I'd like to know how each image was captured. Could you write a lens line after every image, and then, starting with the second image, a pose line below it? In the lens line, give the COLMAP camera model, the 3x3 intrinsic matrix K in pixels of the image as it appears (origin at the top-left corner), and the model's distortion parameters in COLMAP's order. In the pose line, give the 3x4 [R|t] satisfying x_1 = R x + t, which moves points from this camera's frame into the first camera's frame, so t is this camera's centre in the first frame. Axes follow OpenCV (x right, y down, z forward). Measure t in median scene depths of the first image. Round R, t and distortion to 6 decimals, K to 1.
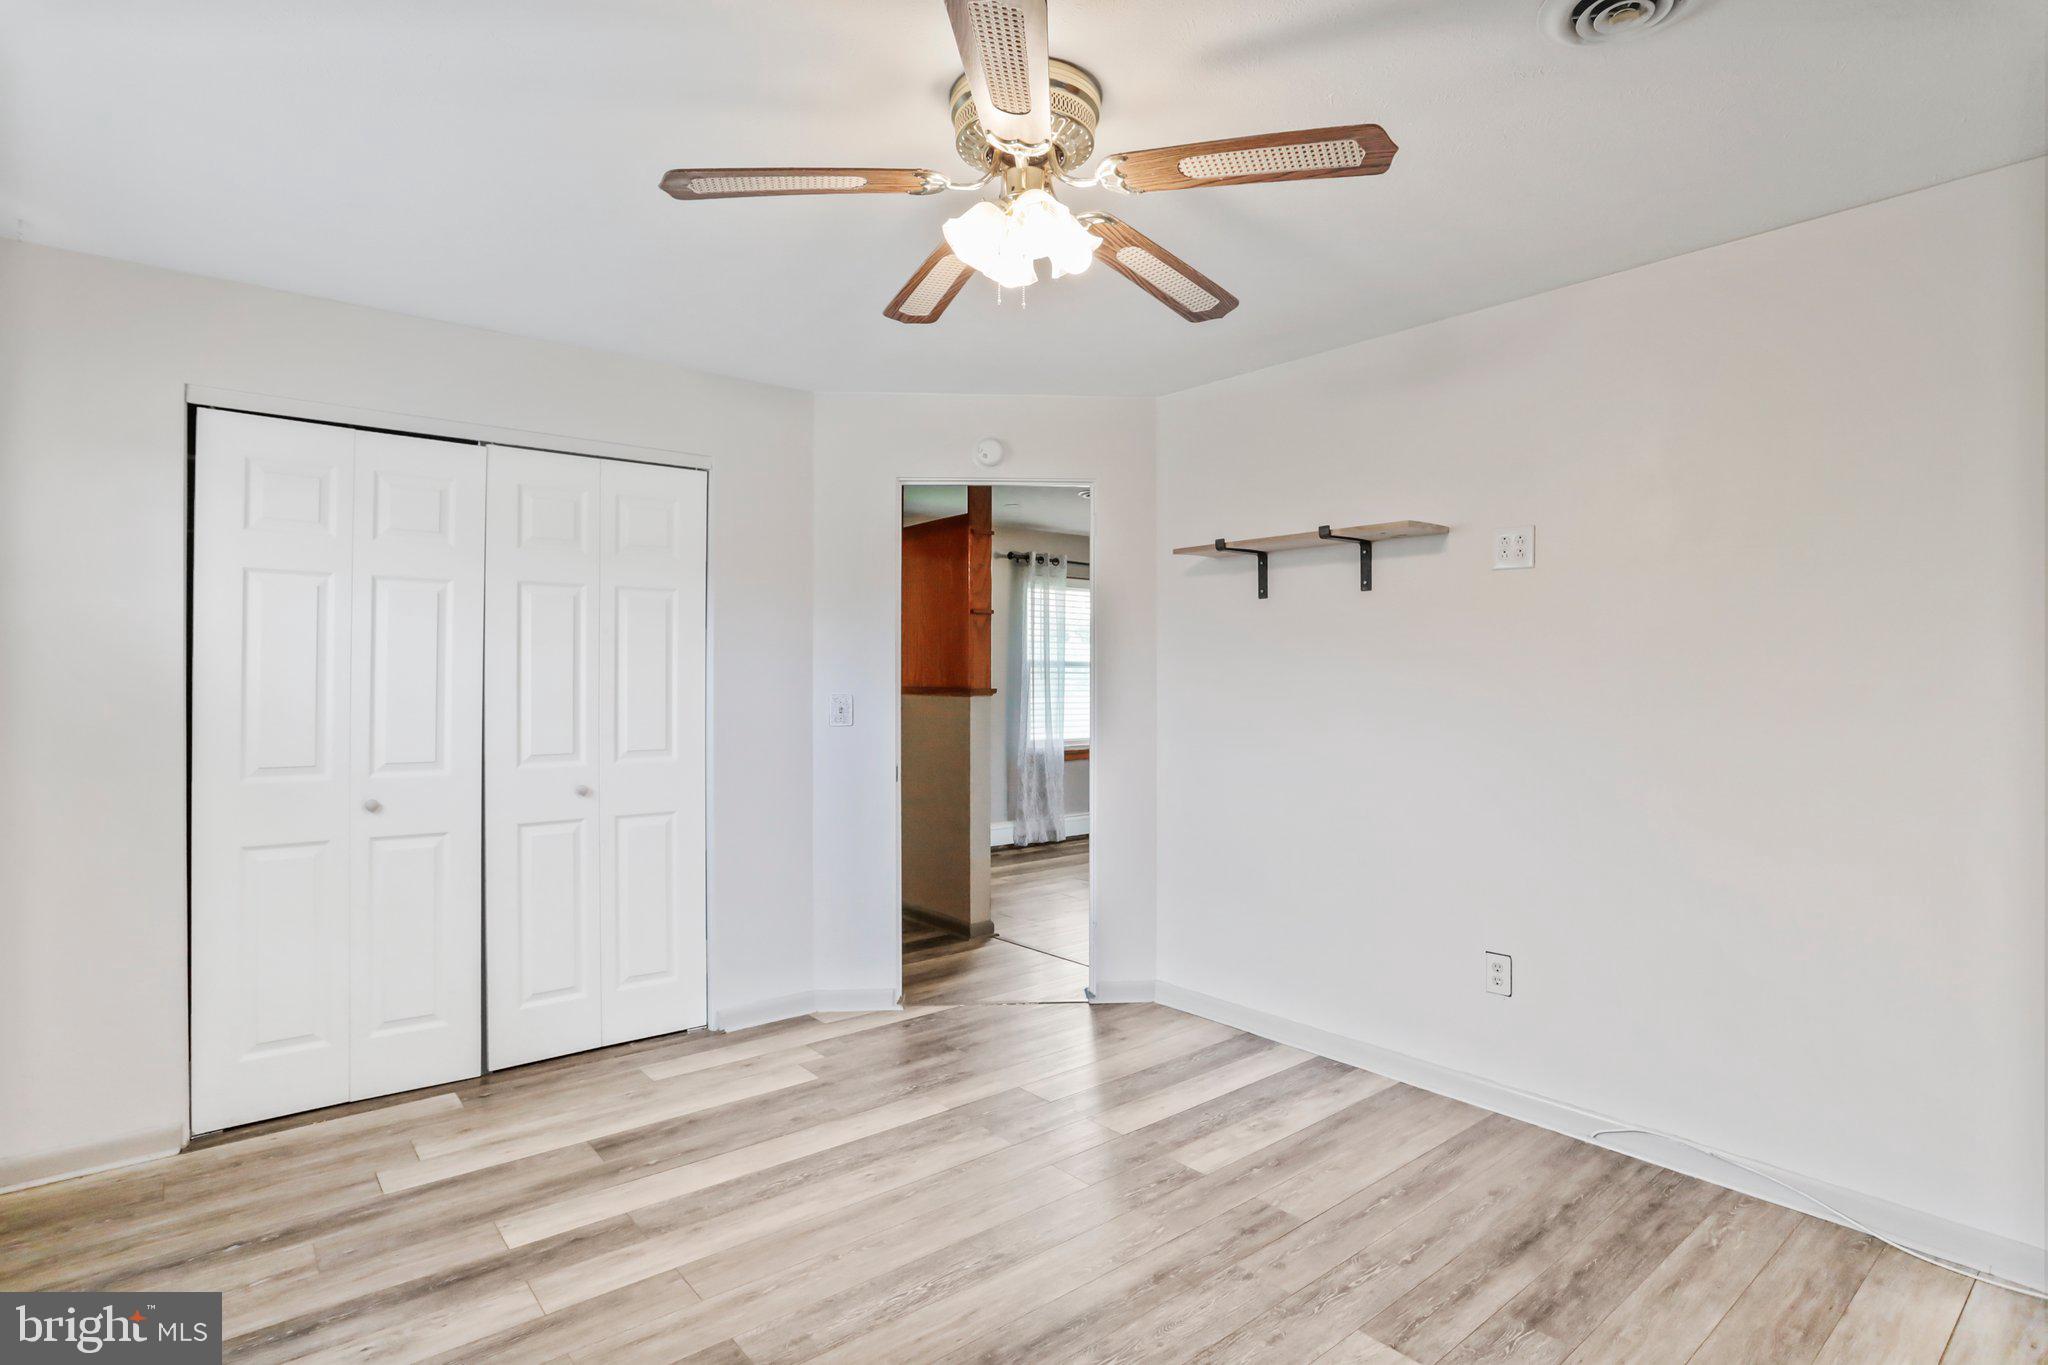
lens RADIAL K [[1037.8, 0, 1010.6], [0, 1037.8, 679.4], [0, 0, 1]] dist [0.000158, 0.000773]
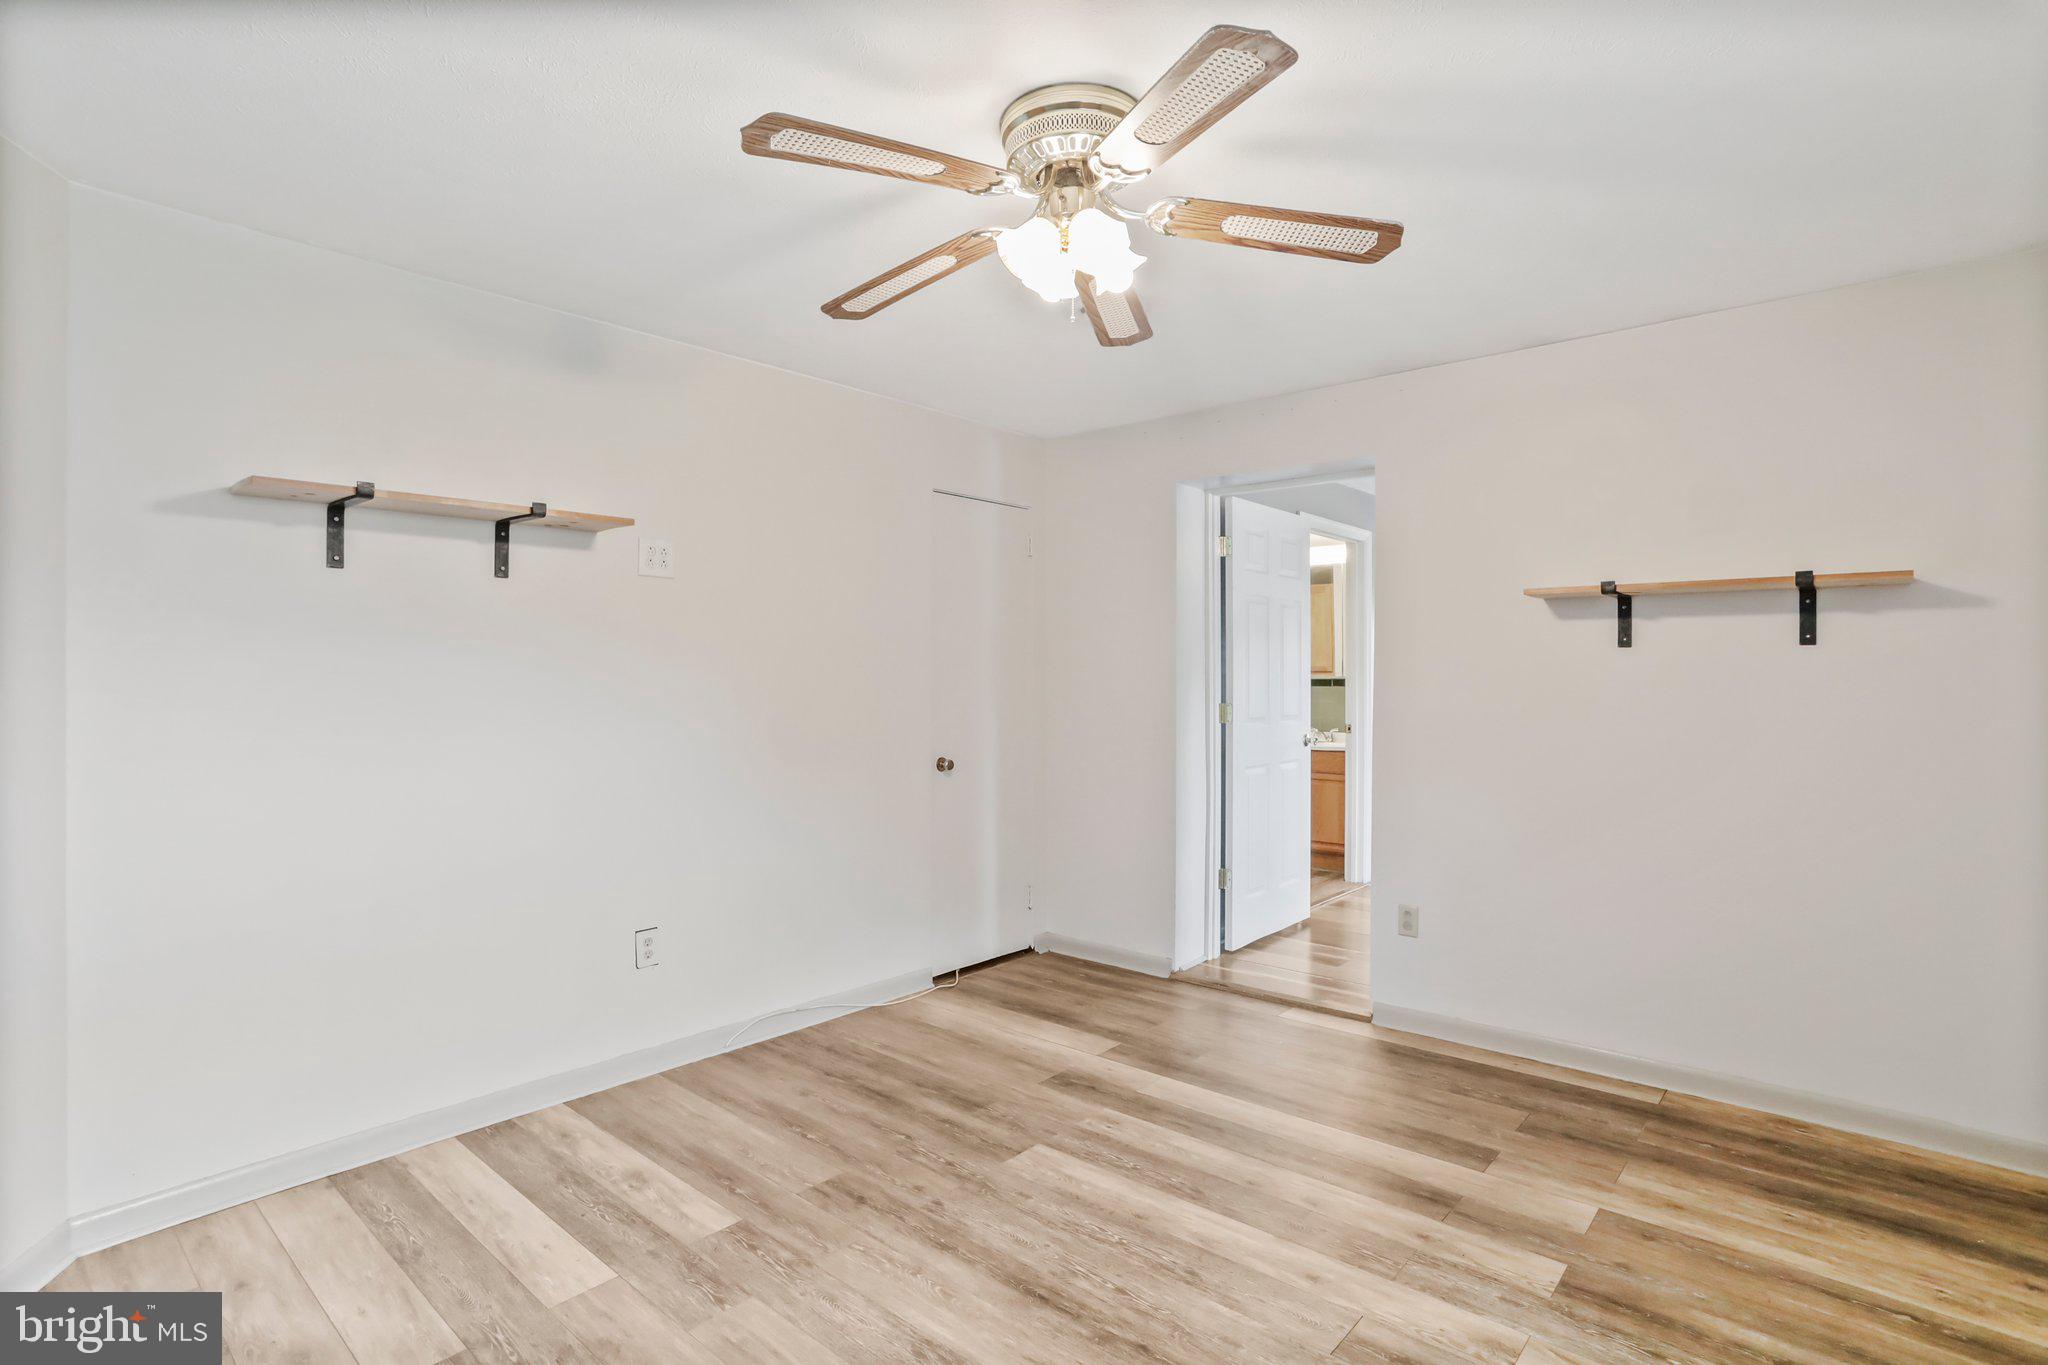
lens RADIAL K [[1010.1, 0, 1013.6], [0, 1010.1, 674.4], [0, 0, 1]] dist [-0.052388, 0.025802]
pose [[-0.157276, 0.001231, 0.987554, -0.738703], [0.000451, 0.999999, -0.001175, -0.002625], [-0.987555, 0.000260, -0.157277, 0.930864]]
